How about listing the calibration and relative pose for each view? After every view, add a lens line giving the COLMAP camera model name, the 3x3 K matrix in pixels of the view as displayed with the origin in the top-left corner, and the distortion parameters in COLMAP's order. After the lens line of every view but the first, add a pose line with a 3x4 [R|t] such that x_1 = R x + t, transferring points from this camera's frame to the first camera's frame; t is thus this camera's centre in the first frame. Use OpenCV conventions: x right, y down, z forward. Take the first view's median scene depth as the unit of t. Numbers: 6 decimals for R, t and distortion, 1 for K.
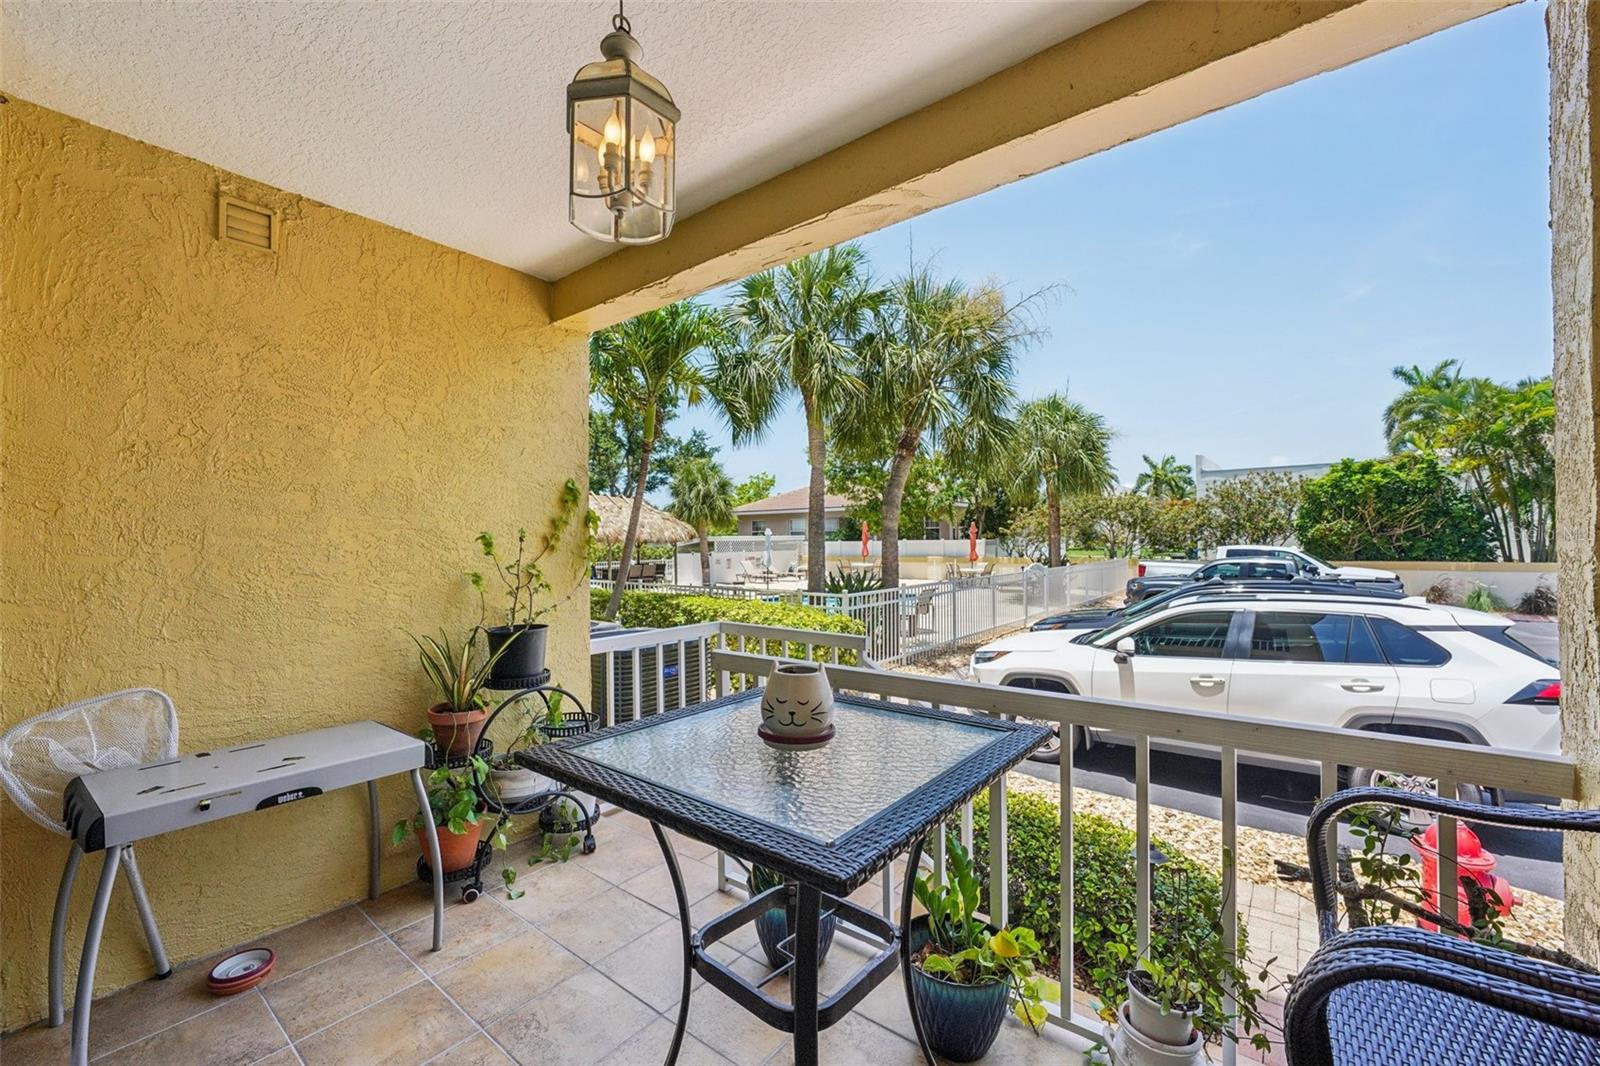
lens RADIAL K [[621.0, 0, 808.4], [0, 621.0, 537.3], [0, 0, 1]] dist [-0.013184, 0.000857]
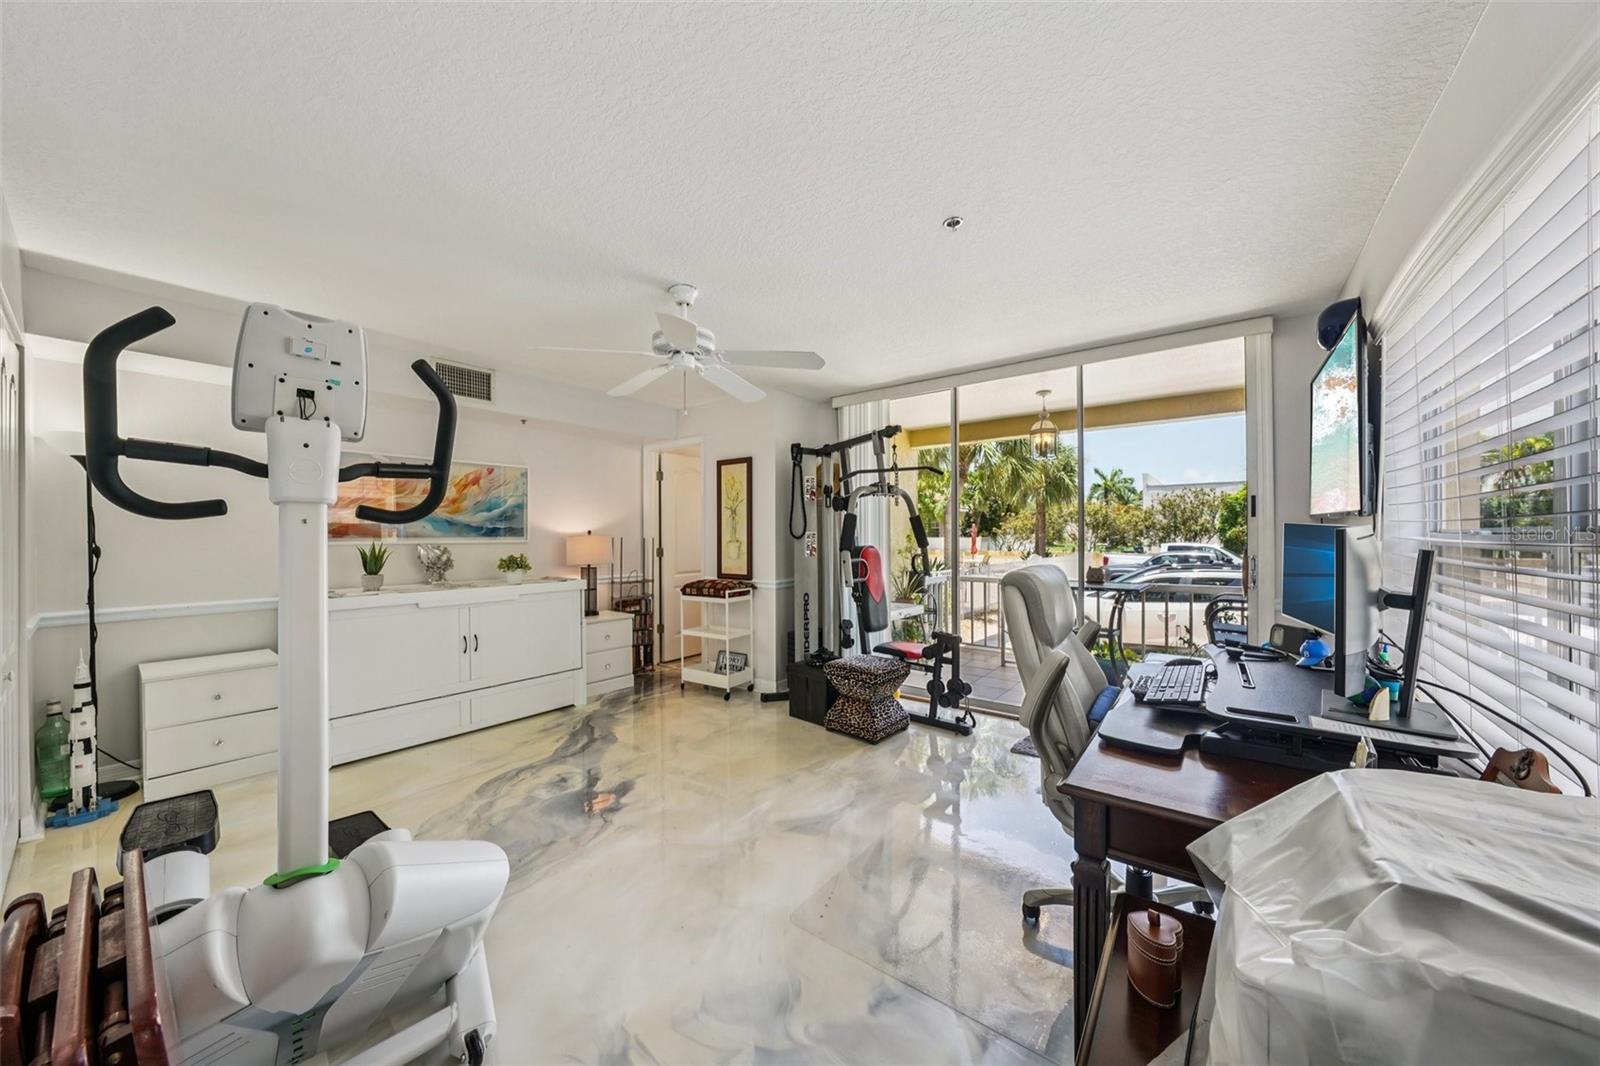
lens RADIAL K [[548.0, 0, 795.3], [0, 548.0, 537.3], [0, 0, 1]] dist [-0.021575, 0.000303]
pose [[0.999970, 0.006118, 0.004732, -0.129734], [-0.006143, 0.999967, 0.005272, 0.000043], [-0.004699, -0.005301, 0.999975, -0.167508]]
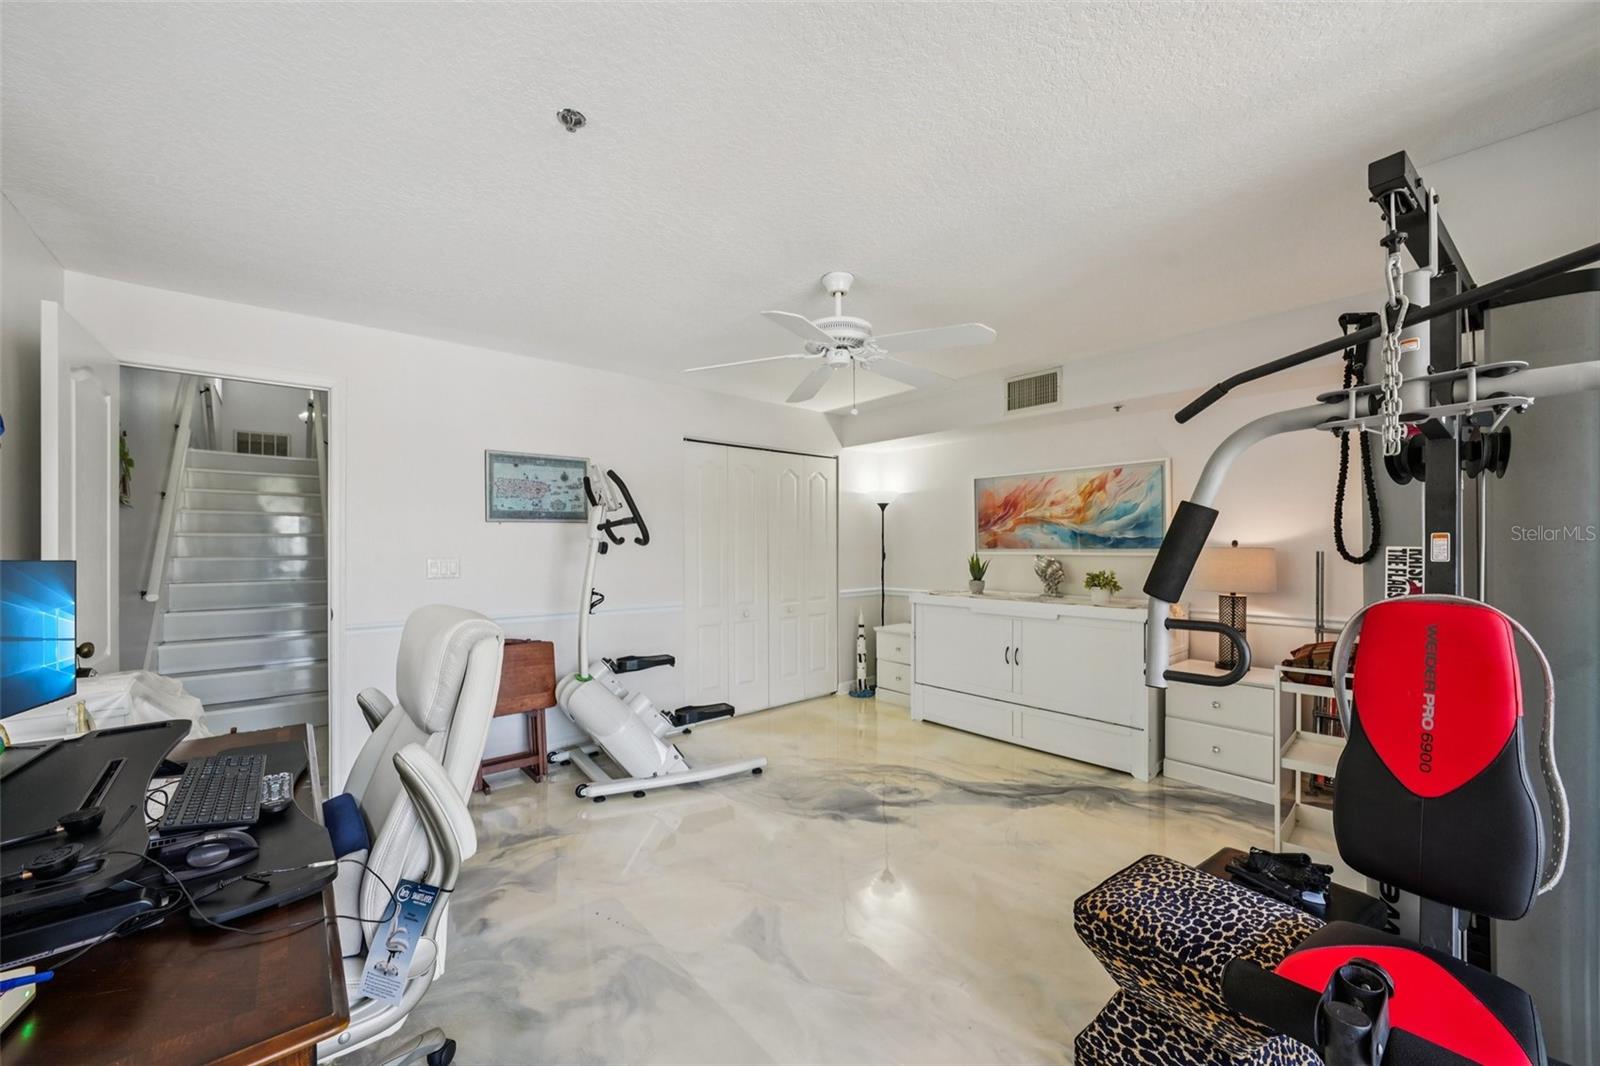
lens RADIAL K [[621.0, 0, 804.8], [0, 621.0, 545.0], [0, 0, 1]] dist [-0.013184, 0.000857]
pose [[-0.186712, 0.012882, -0.982330, 0.516016], [0.007893, 0.999901, 0.011612, -0.016974], [0.982383, -0.005585, -0.186796, 0.735720]]
